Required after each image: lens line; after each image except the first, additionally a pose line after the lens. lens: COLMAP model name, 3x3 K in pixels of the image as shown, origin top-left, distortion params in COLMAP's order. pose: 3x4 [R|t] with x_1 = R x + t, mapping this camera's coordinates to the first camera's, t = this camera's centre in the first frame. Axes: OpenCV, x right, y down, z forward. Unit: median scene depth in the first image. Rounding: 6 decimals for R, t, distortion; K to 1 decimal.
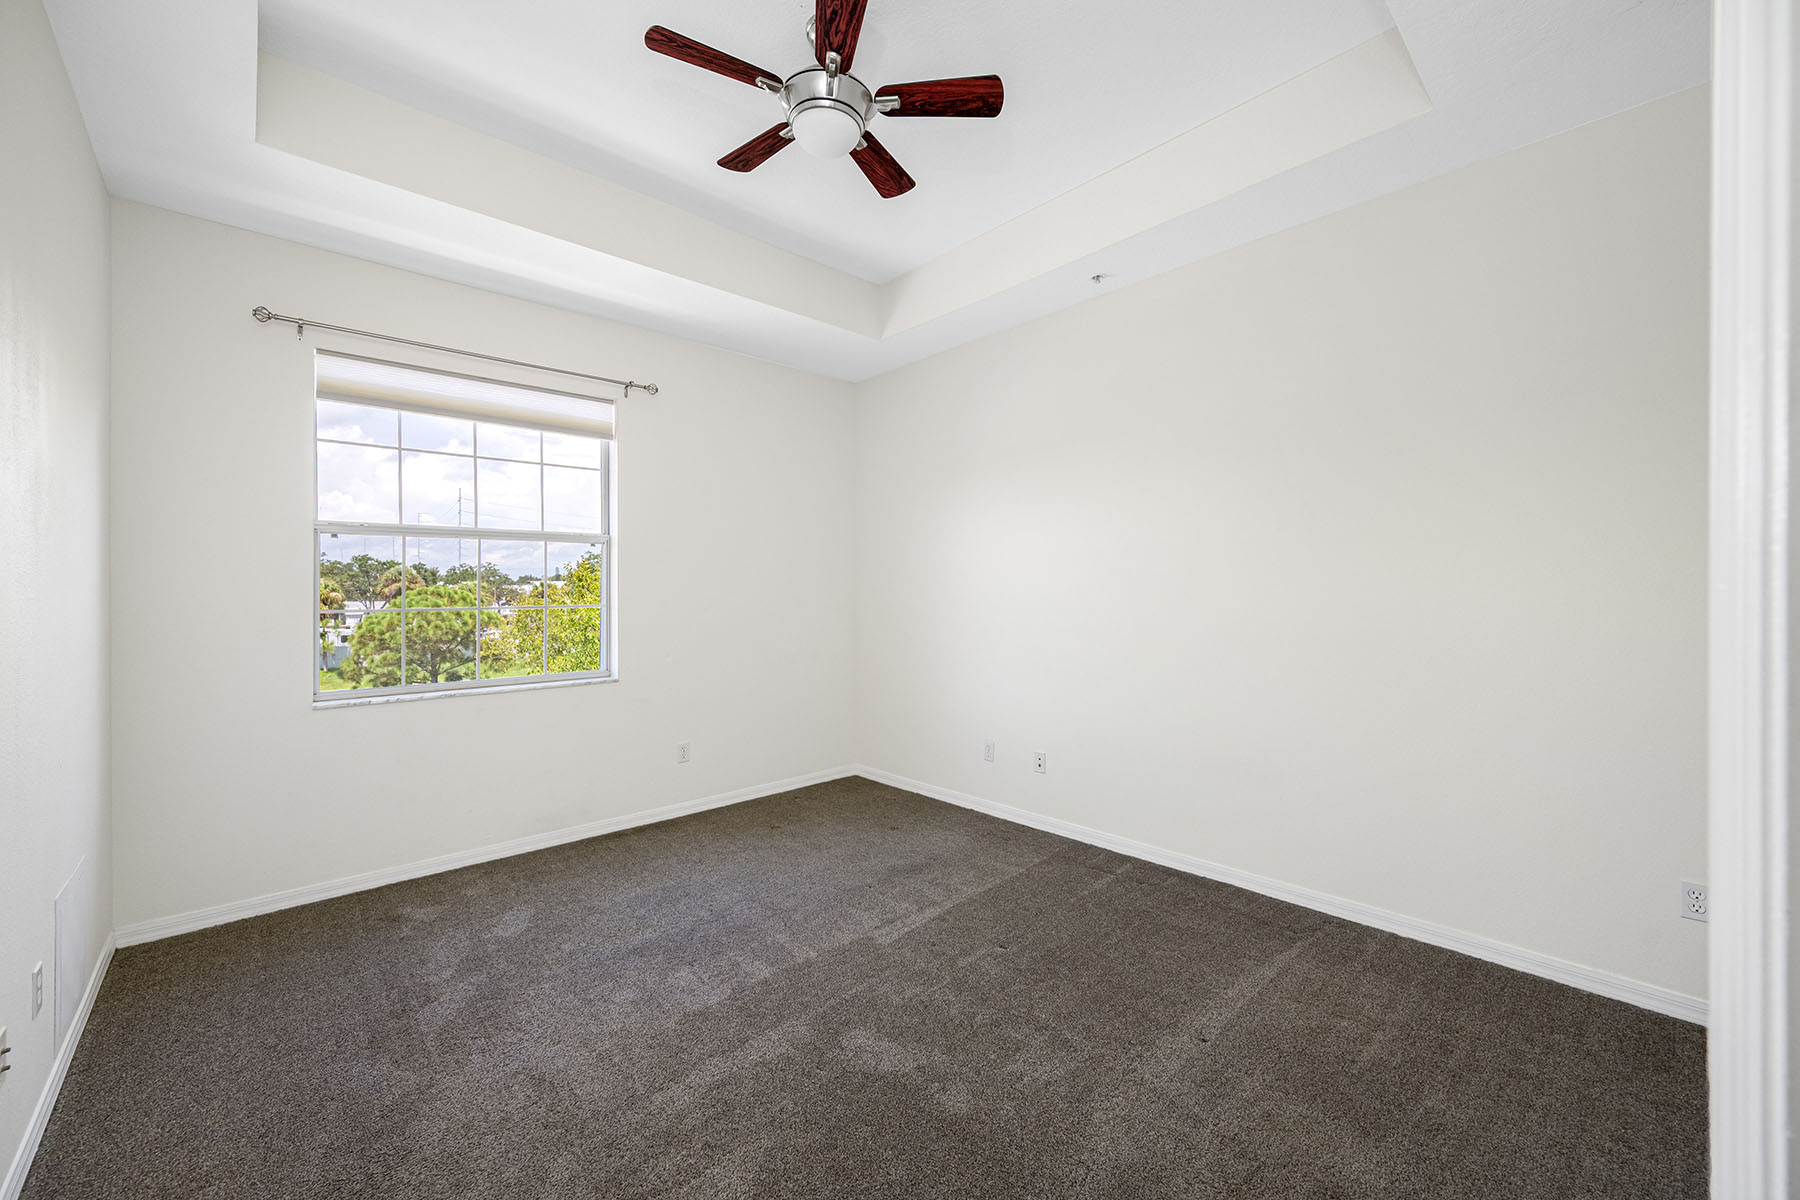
lens RADIAL K [[713.7, 0, 900.0], [0, 713.7, 600.0], [0, 0, 1]] dist [0.001832, 0.000130]
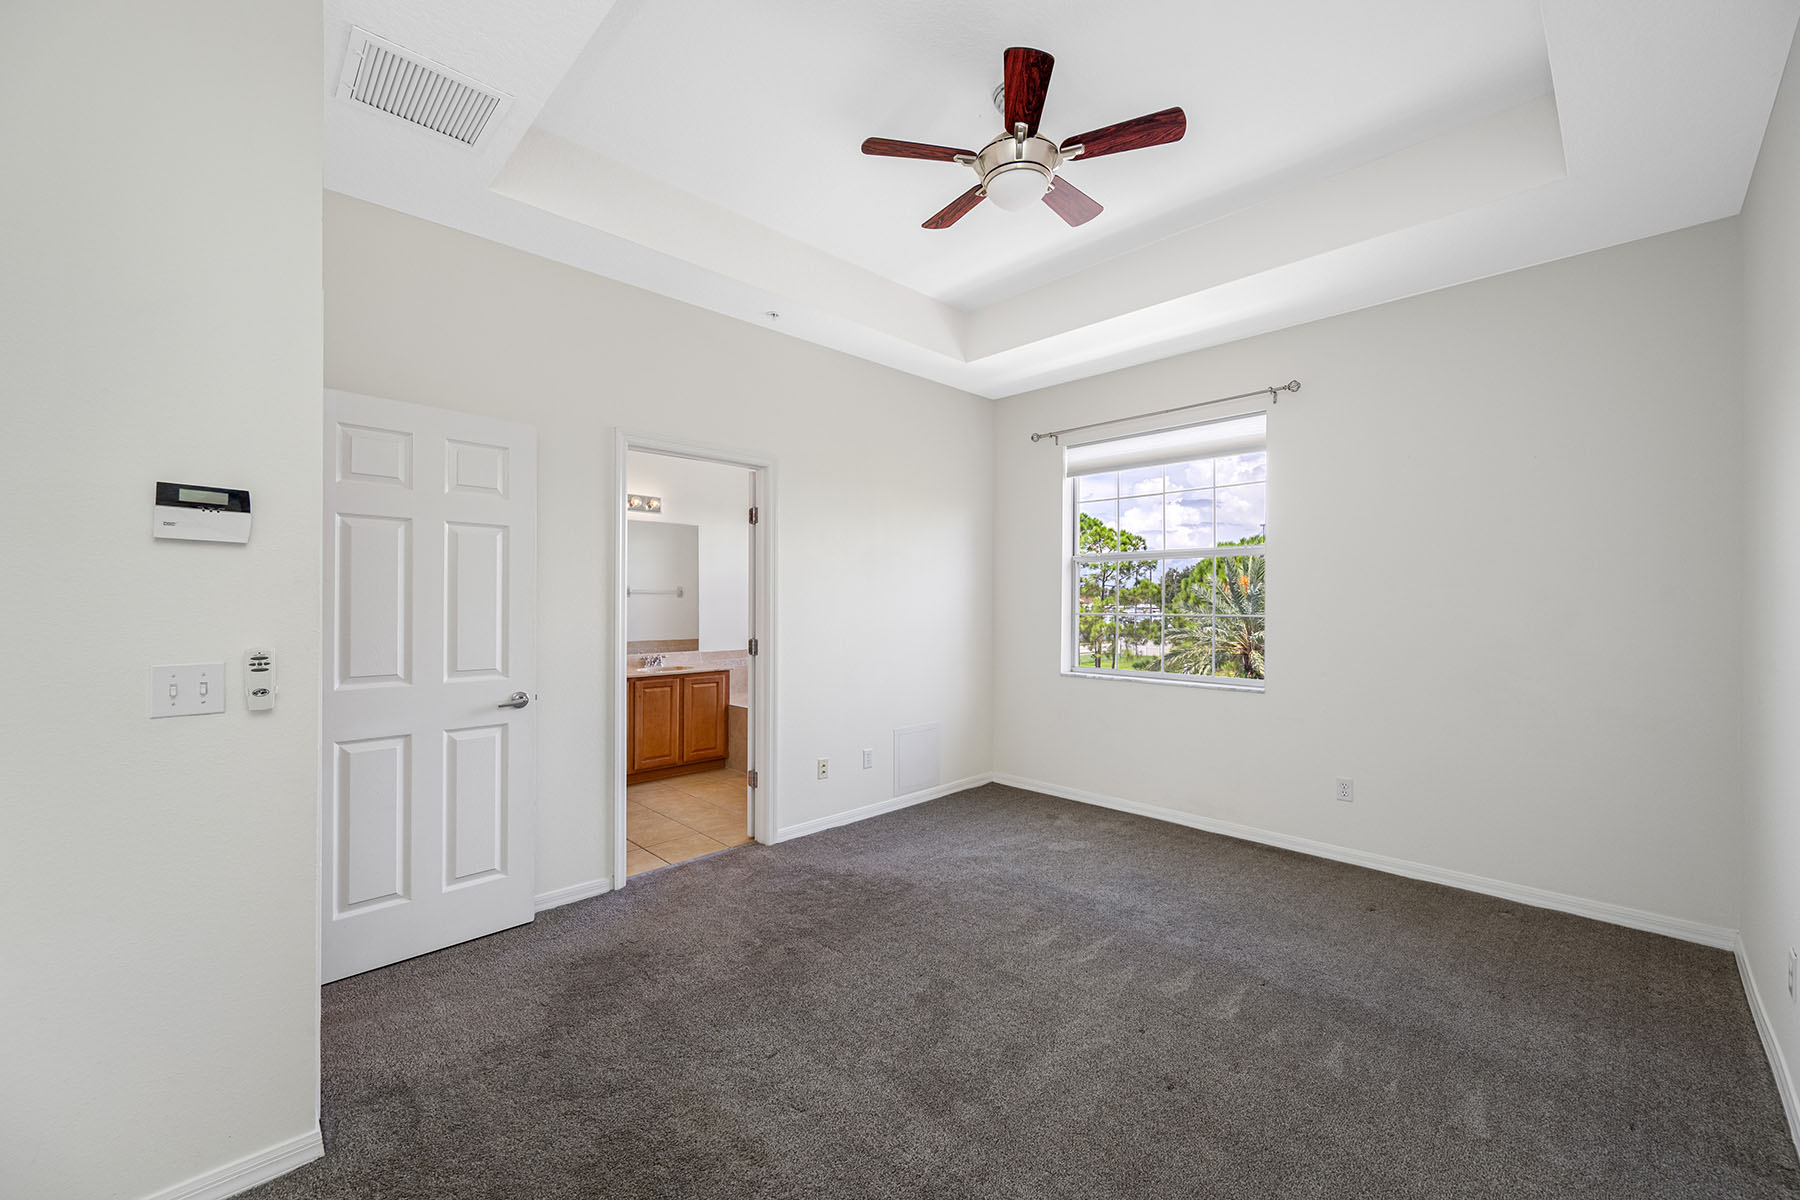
lens RADIAL K [[713.7, 0, 900.0], [0, 713.7, 600.0], [0, 0, 1]] dist [0.001832, 0.000130]
pose [[0.027263, 0.005536, -0.999613, 0.731391], [-0.018065, 0.999824, 0.005045, -0.013898], [0.999465, 0.017921, 0.027359, 0.583514]]
